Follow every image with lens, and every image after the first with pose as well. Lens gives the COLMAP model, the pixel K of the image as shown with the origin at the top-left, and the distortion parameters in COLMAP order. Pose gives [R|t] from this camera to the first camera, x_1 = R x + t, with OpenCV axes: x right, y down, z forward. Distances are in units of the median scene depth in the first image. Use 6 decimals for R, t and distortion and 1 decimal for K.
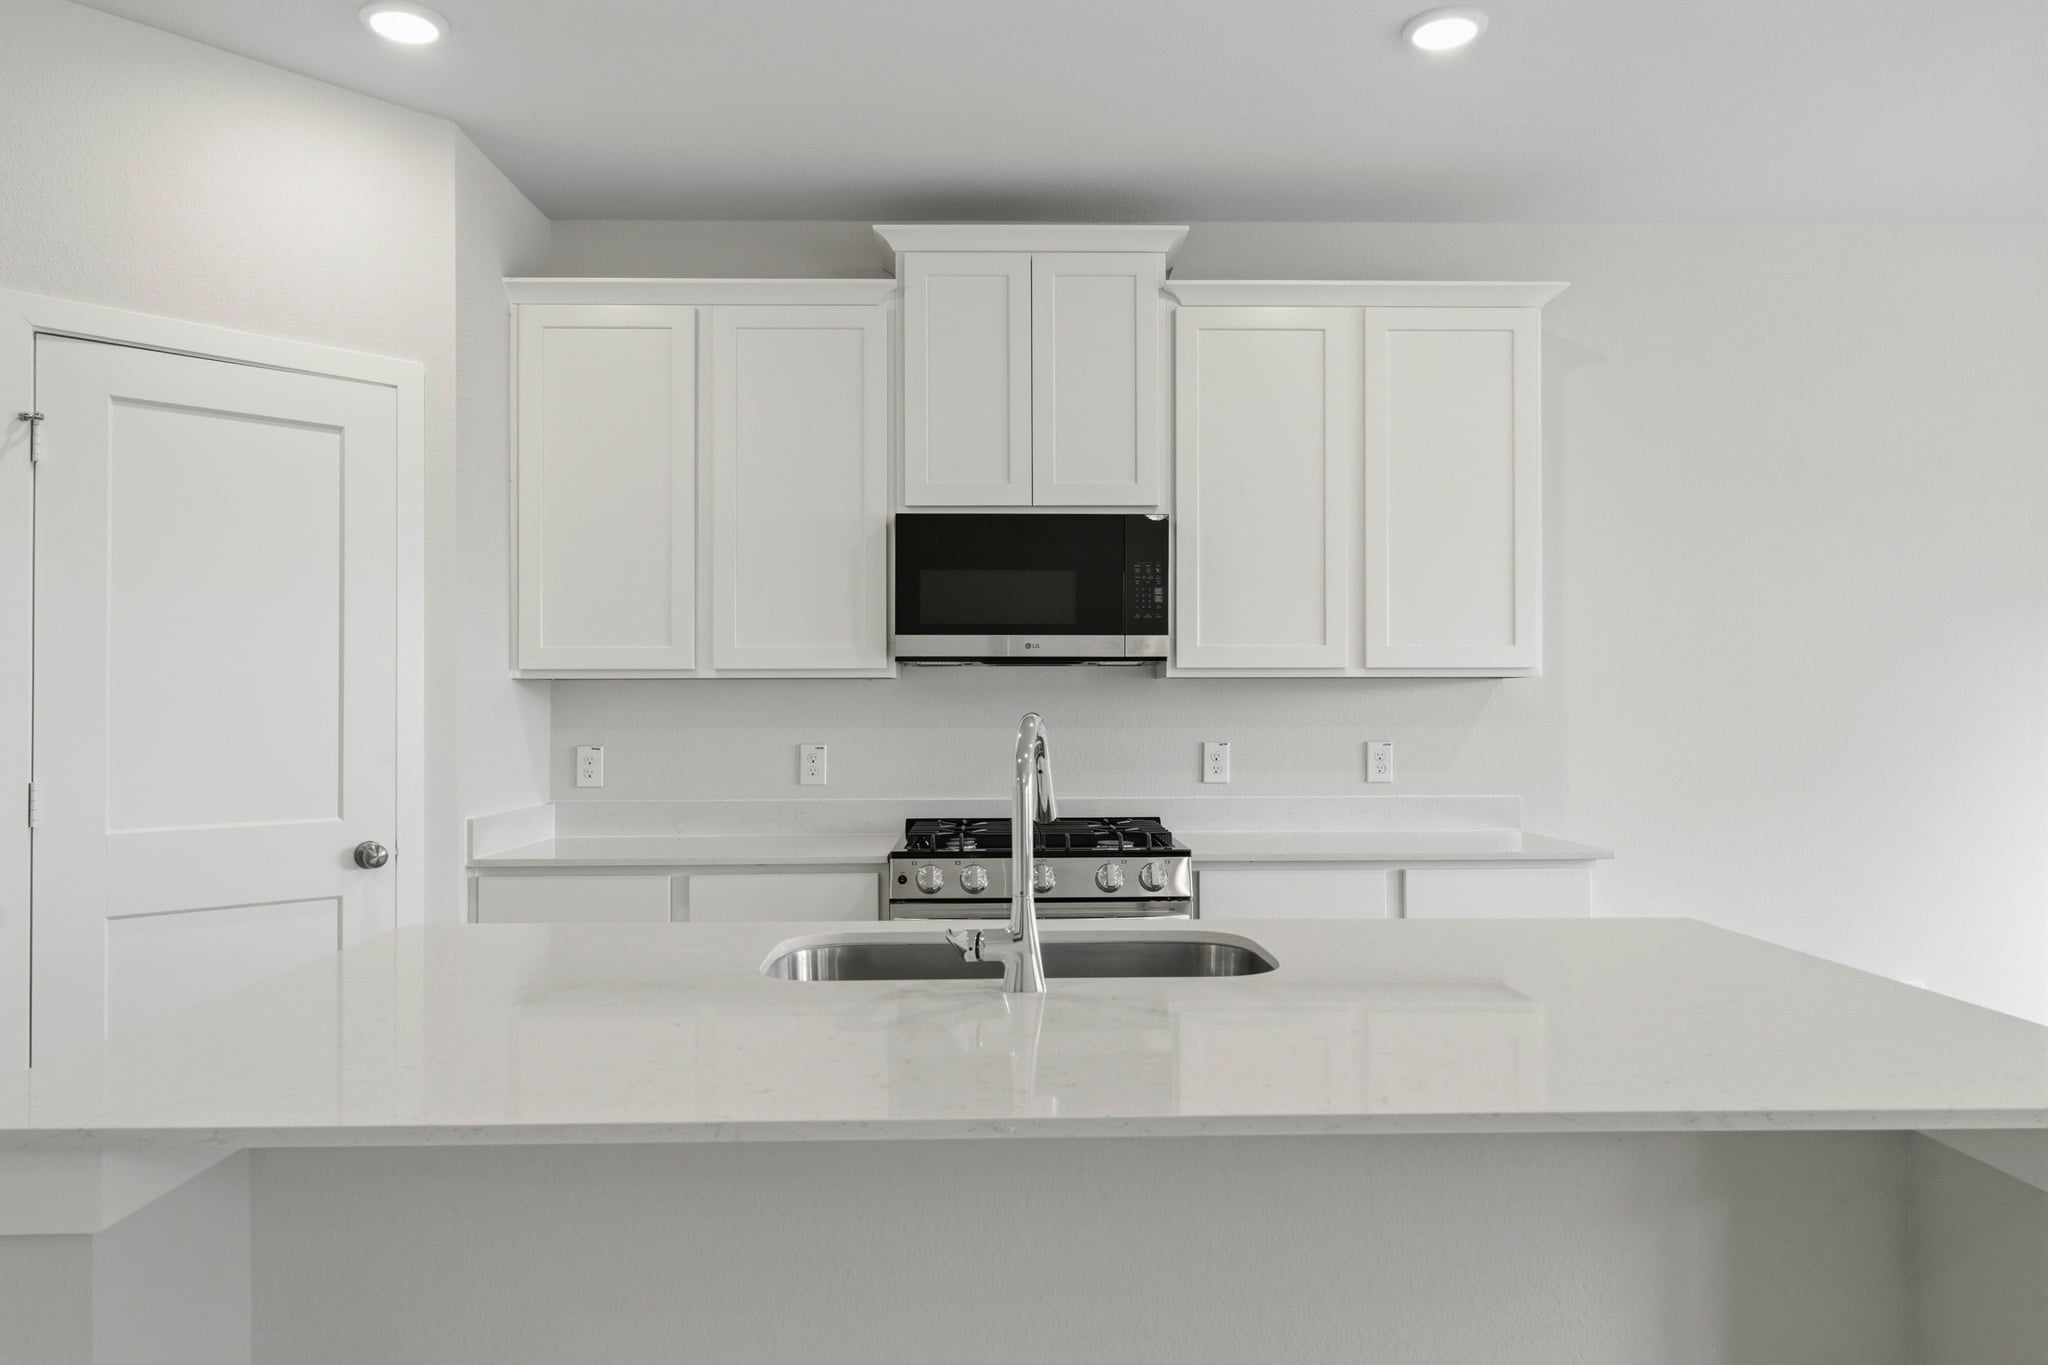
lens RADIAL K [[1352.3, 0, 1023.8], [0, 1352.3, 692.2], [0, 0, 1]] dist [-0.010435, -0.001079]
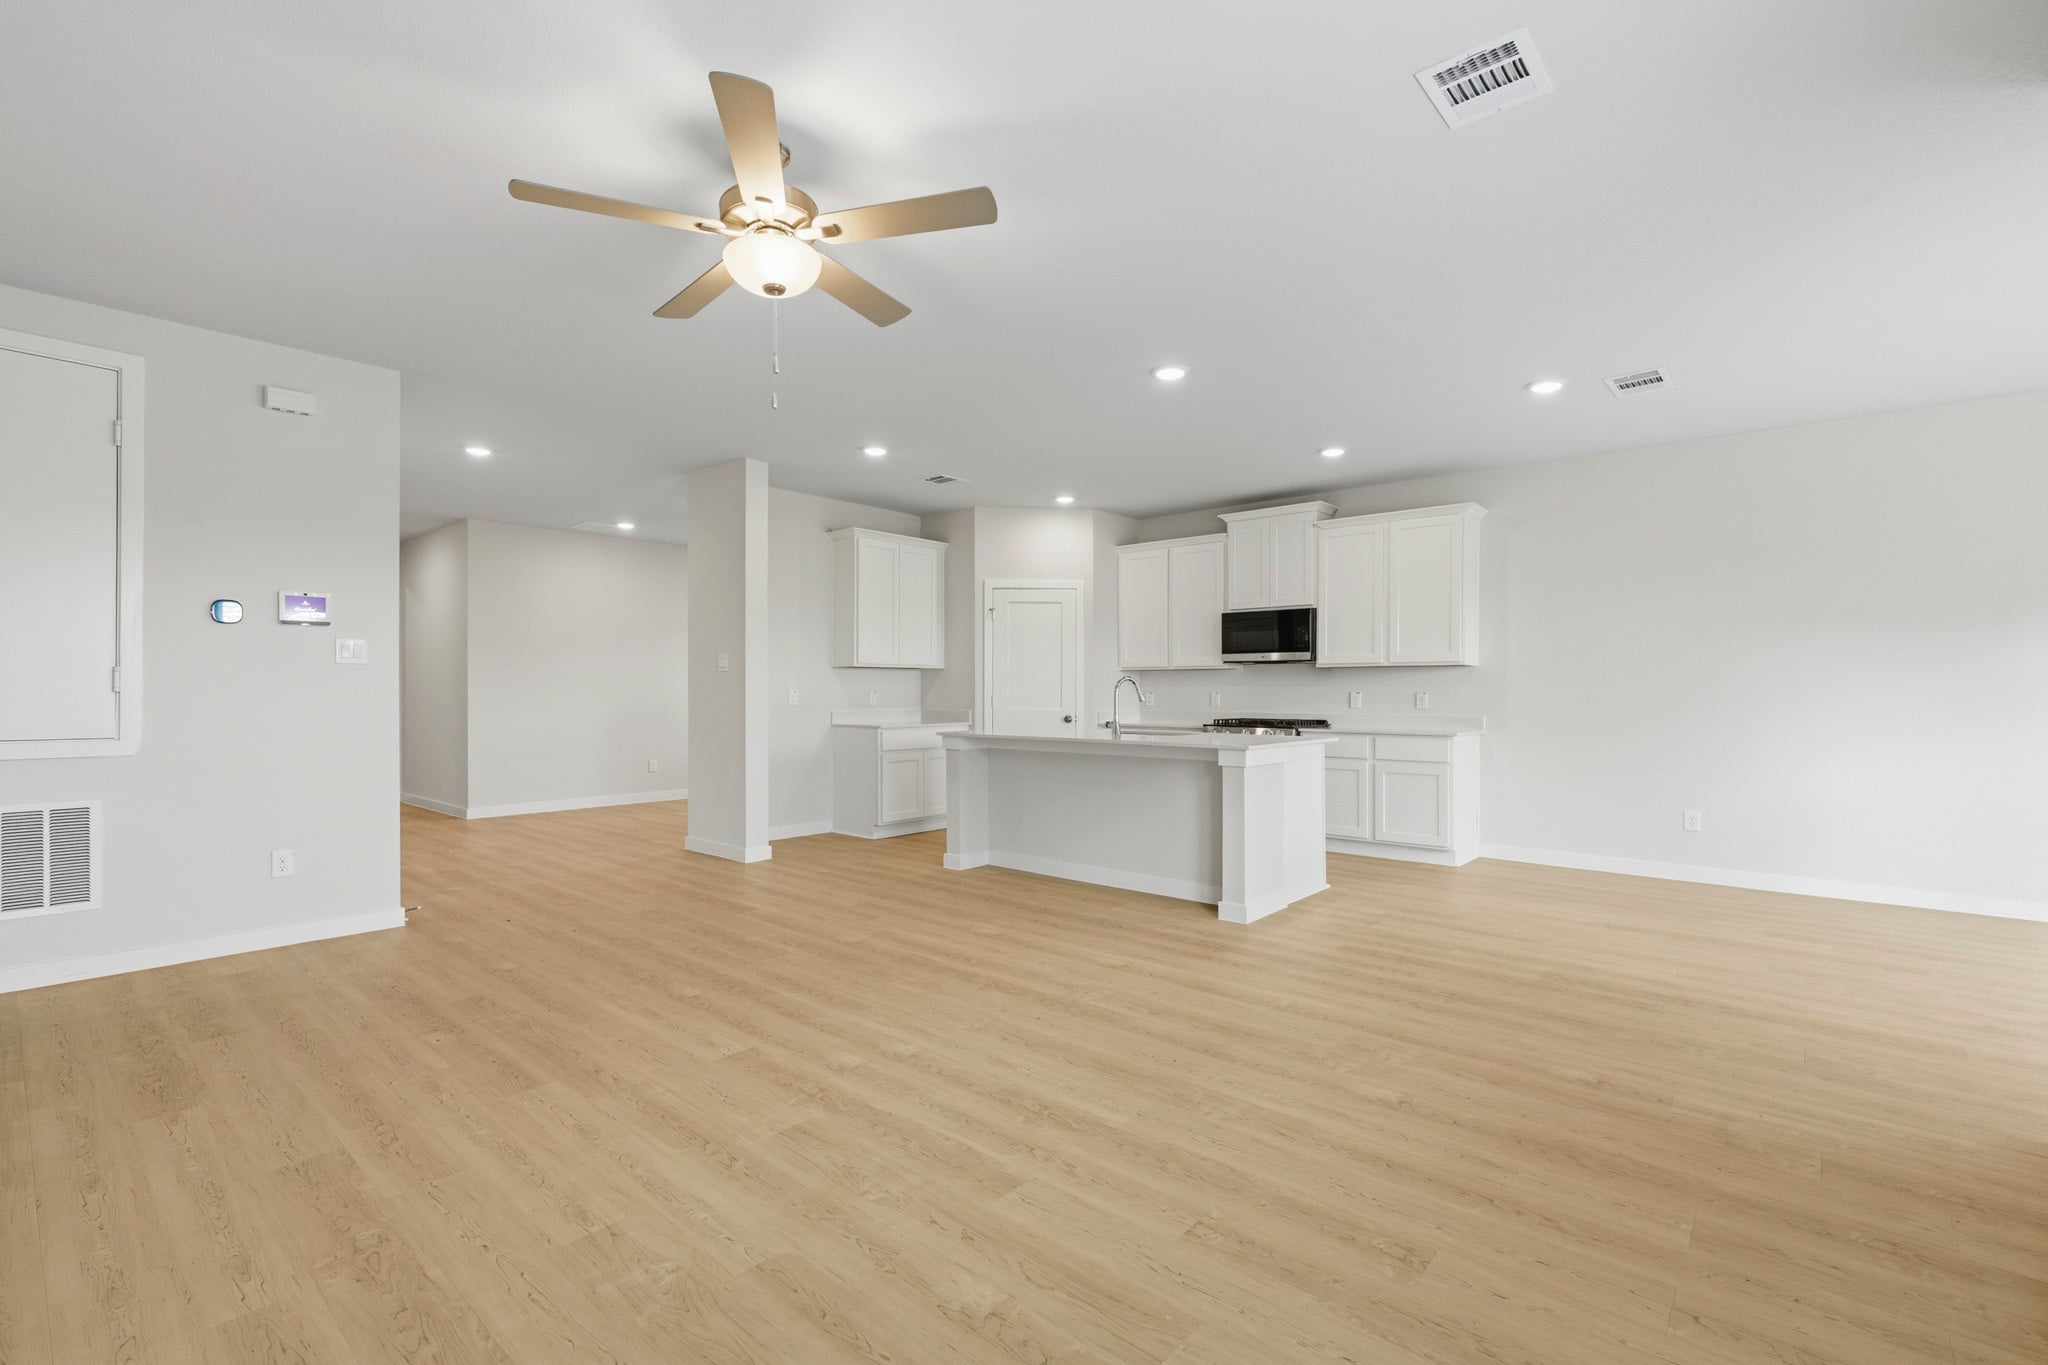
lens RADIAL K [[899.4, 0, 1028.0], [0, 899.4, 690.1], [0, 0, 1]] dist [0.000693, 0.000055]
pose [[0.742144, 0.003737, -0.670230, 0.900054], [0.002947, 0.999957, 0.008839, 0.017429], [0.670233, -0.008535, 0.742101, -0.742053]]
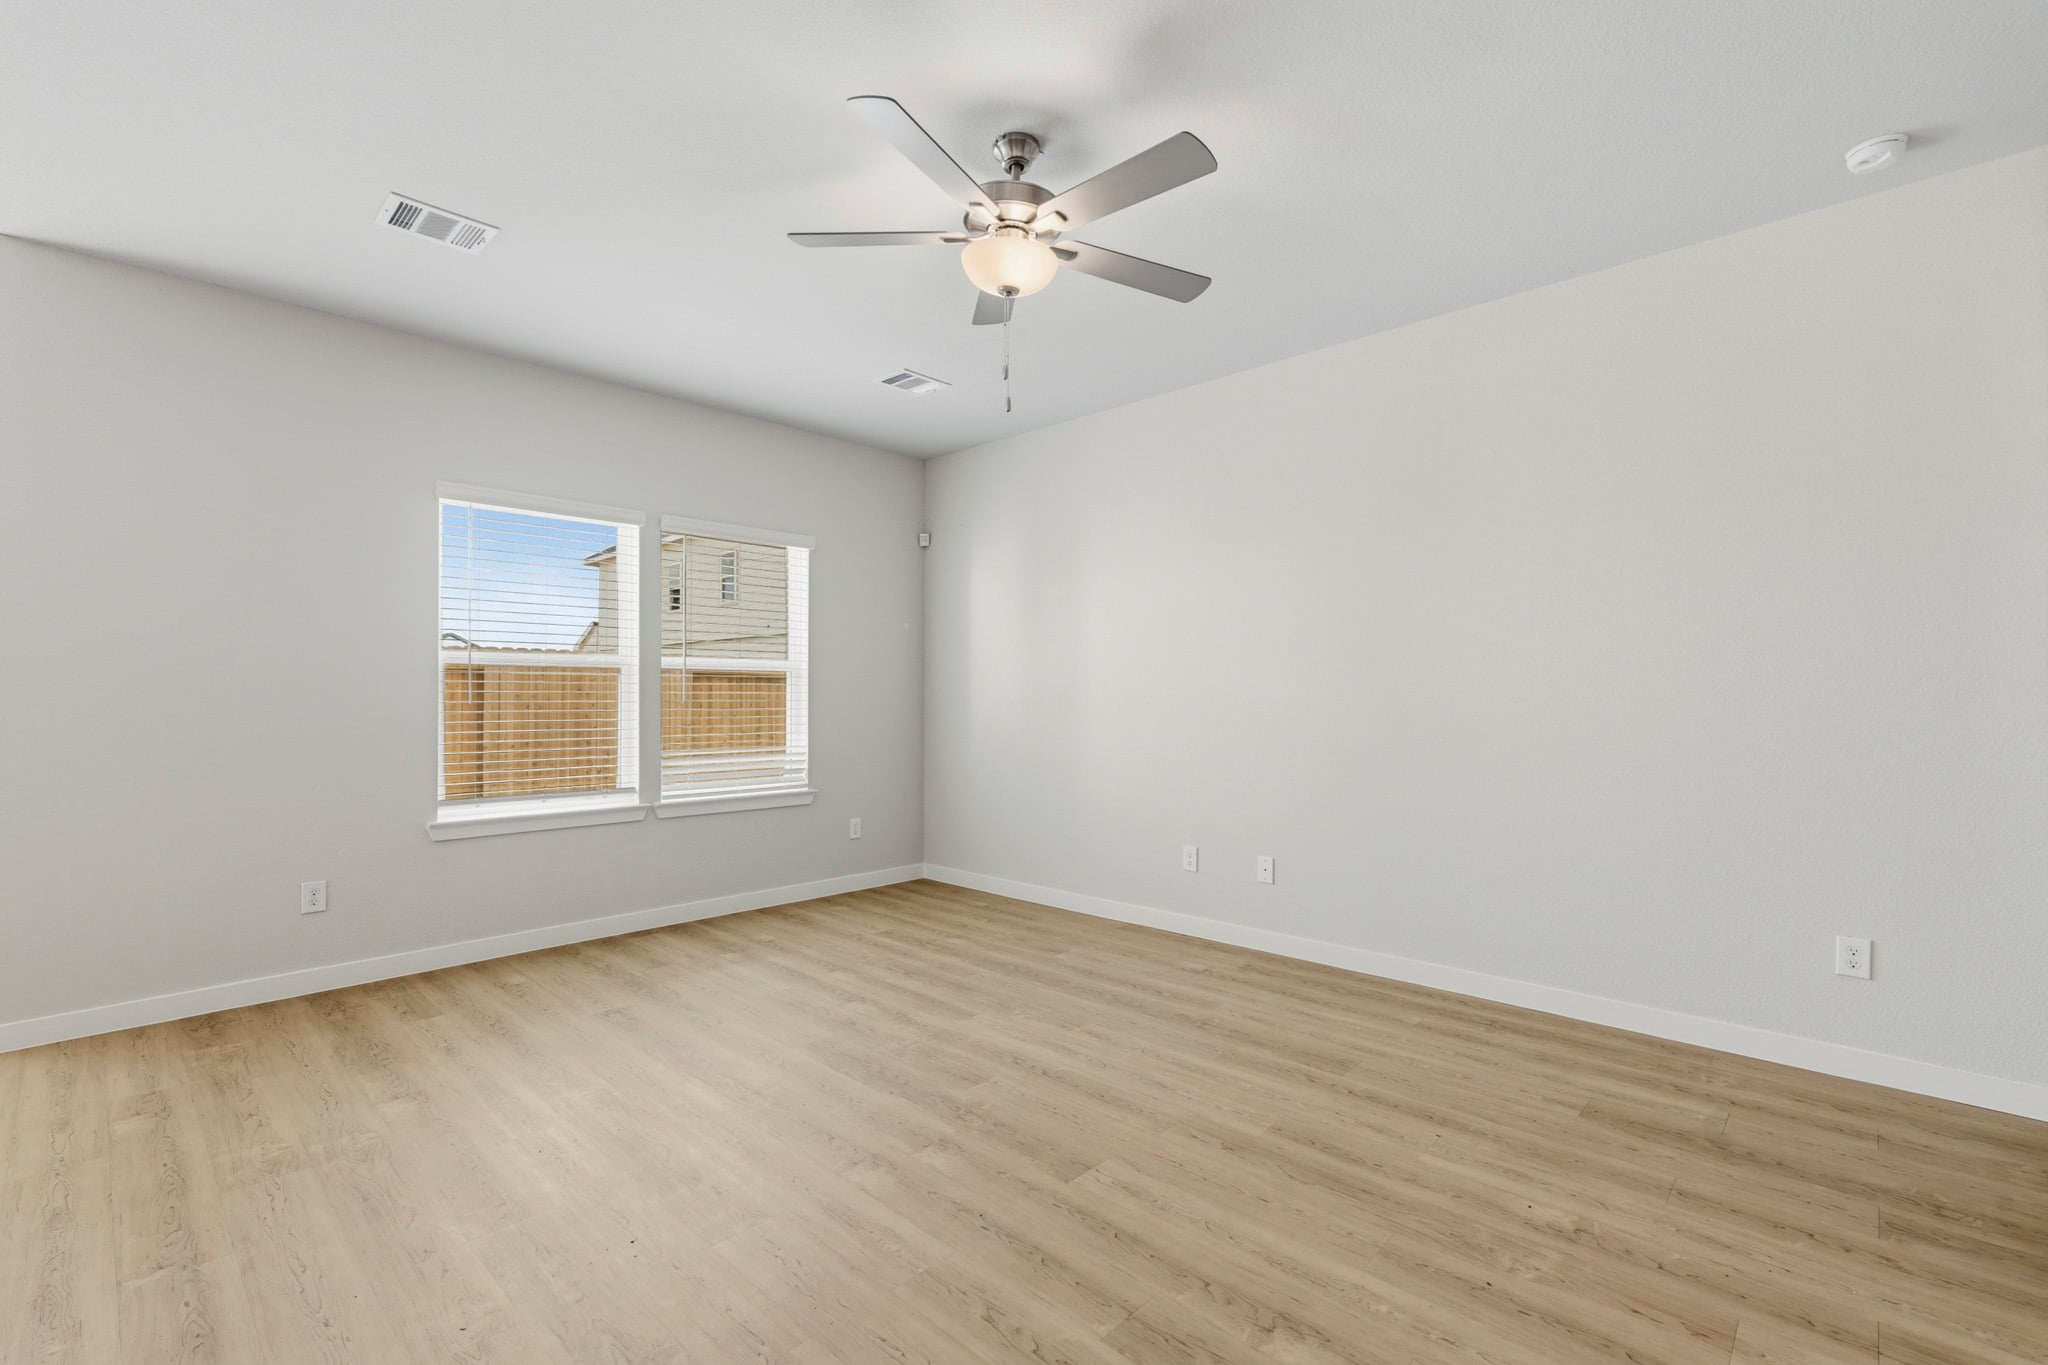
lens RADIAL K [[899.4, 0, 1028.0], [0, 899.4, 690.1], [0, 0, 1]] dist [0.000693, 0.000055]
pose [[-0.711169, 0.003703, 0.703012, -0.189074], [-0.005918, 0.999919, -0.011253, 0.023820], [-0.702996, -0.012163, -0.711089, 0.107569]]
